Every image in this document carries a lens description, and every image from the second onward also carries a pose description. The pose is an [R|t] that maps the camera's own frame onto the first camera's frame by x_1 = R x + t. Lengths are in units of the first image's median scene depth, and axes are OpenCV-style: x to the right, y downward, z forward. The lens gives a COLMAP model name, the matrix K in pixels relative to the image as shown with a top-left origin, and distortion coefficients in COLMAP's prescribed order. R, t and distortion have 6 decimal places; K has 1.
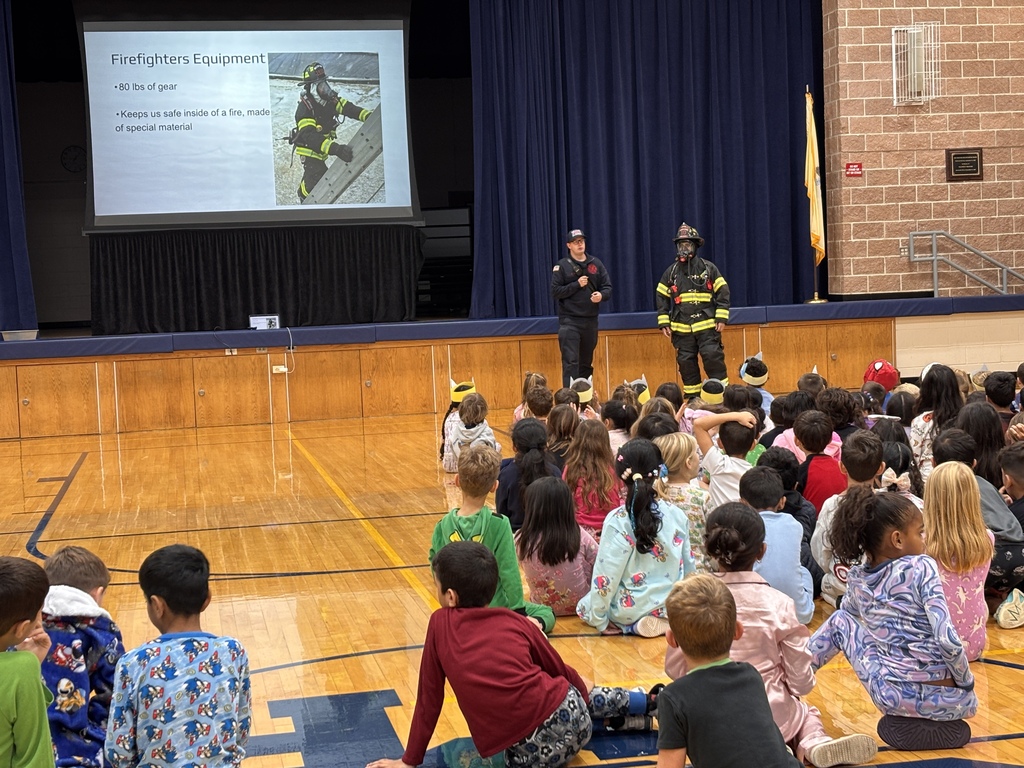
lens RADIAL K [[1765.7, 0, 512.0], [0, 1765.7, 384.0], [0, 0, 1]] dist [0.242958, -1.316523]
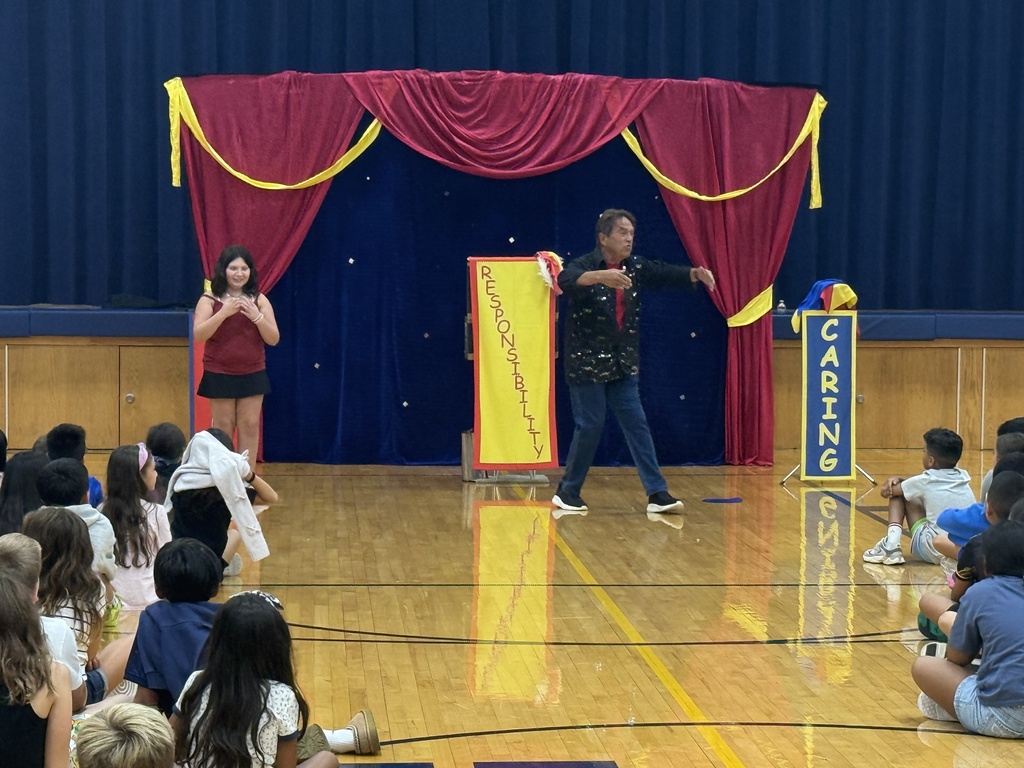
lens RADIAL K [[3409.2, 0, 512.0], [0, 3409.2, 384.0], [0, 0, 1]] dist [0.043316, -0.073193]
pose [[0.991370, 0.057767, -0.117683, 0.045222], [-0.057839, 0.998322, 0.002804, -0.010996], [0.117647, 0.004027, 0.993047, -0.434936]]
